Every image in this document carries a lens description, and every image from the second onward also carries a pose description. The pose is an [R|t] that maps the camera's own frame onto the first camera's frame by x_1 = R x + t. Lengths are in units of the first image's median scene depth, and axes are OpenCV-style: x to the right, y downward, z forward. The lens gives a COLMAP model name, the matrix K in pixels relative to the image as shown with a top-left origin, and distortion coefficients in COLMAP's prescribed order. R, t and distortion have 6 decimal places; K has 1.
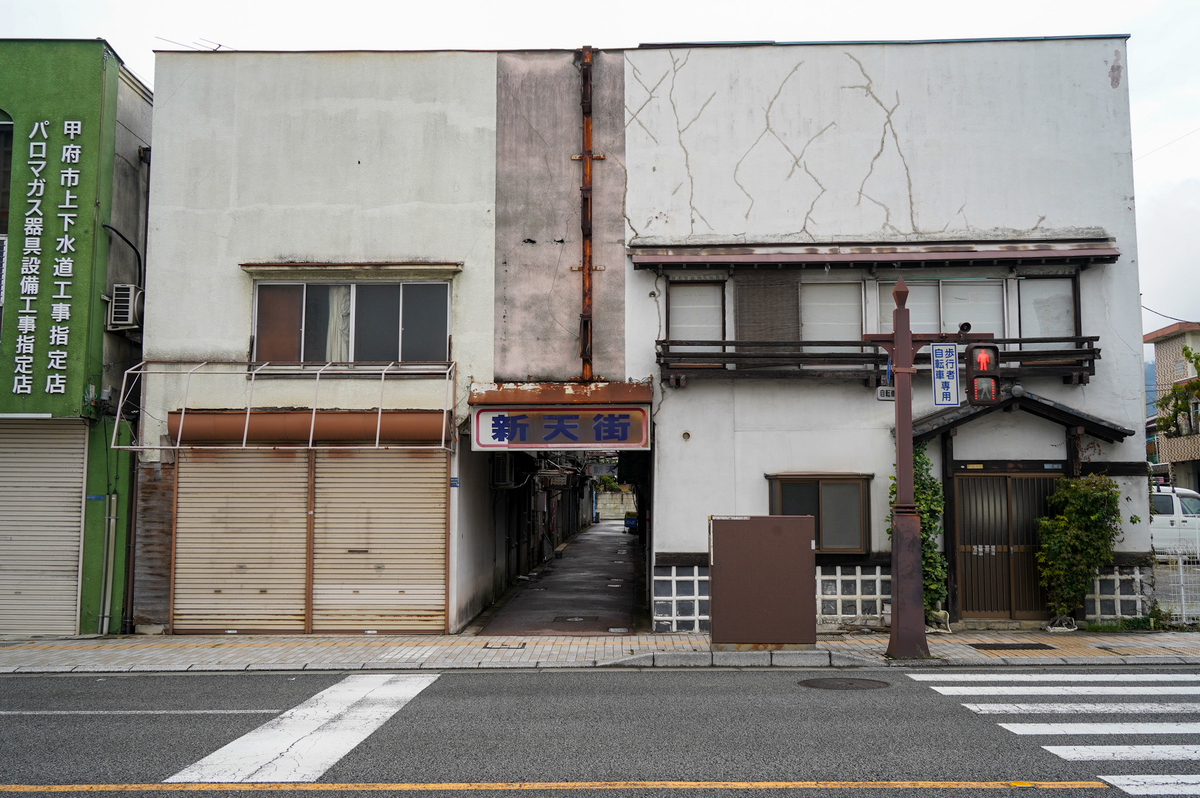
lens RADIAL K [[1178.5, 0, 602.6], [0, 1178.5, 385.1], [0, 0, 1]] dist [0.004010, 0.004000]
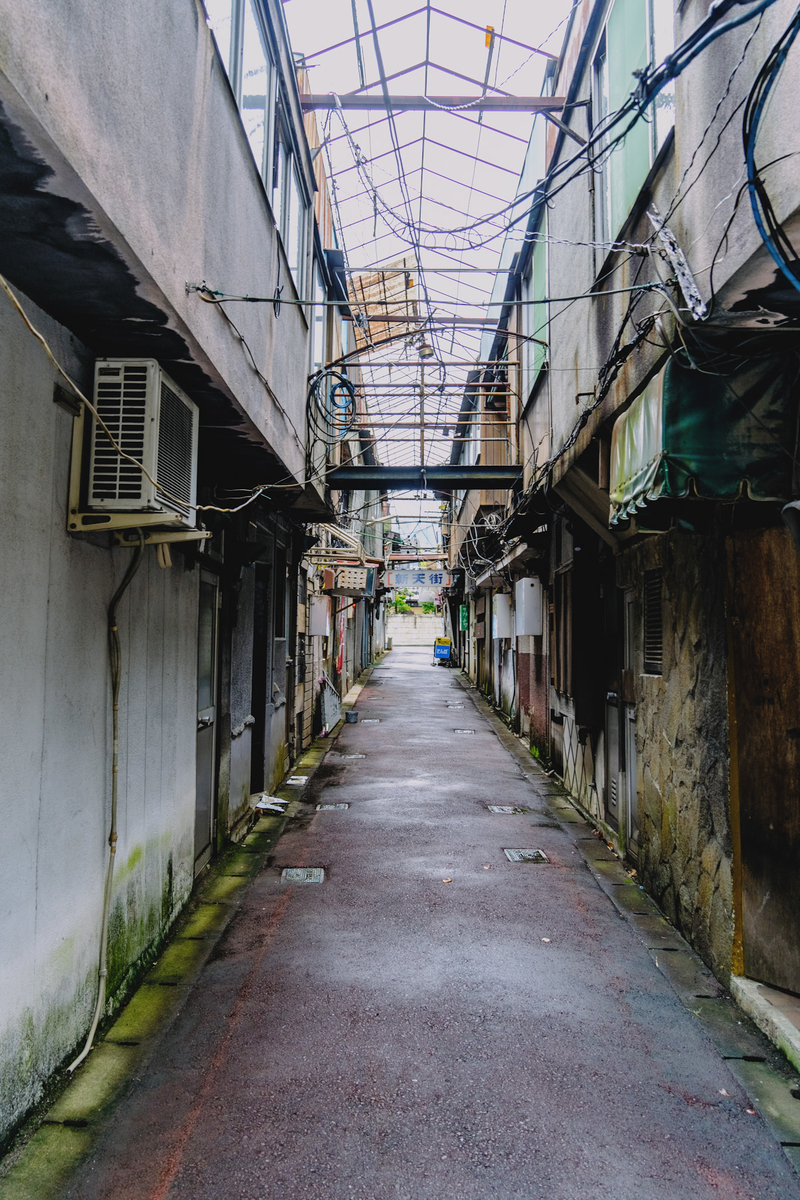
lens RADIAL K [[1002.5, 0, 400.0], [0, 1002.5, 600.0], [0, 0, 1]] dist [-0.000226, -0.000716]
pose [[0.999681, 0.010897, 0.022789, -0.025255], [-0.012478, 0.997440, 0.070414, 0.056193], [-0.021964, -0.070676, 0.997257, 0.526170]]
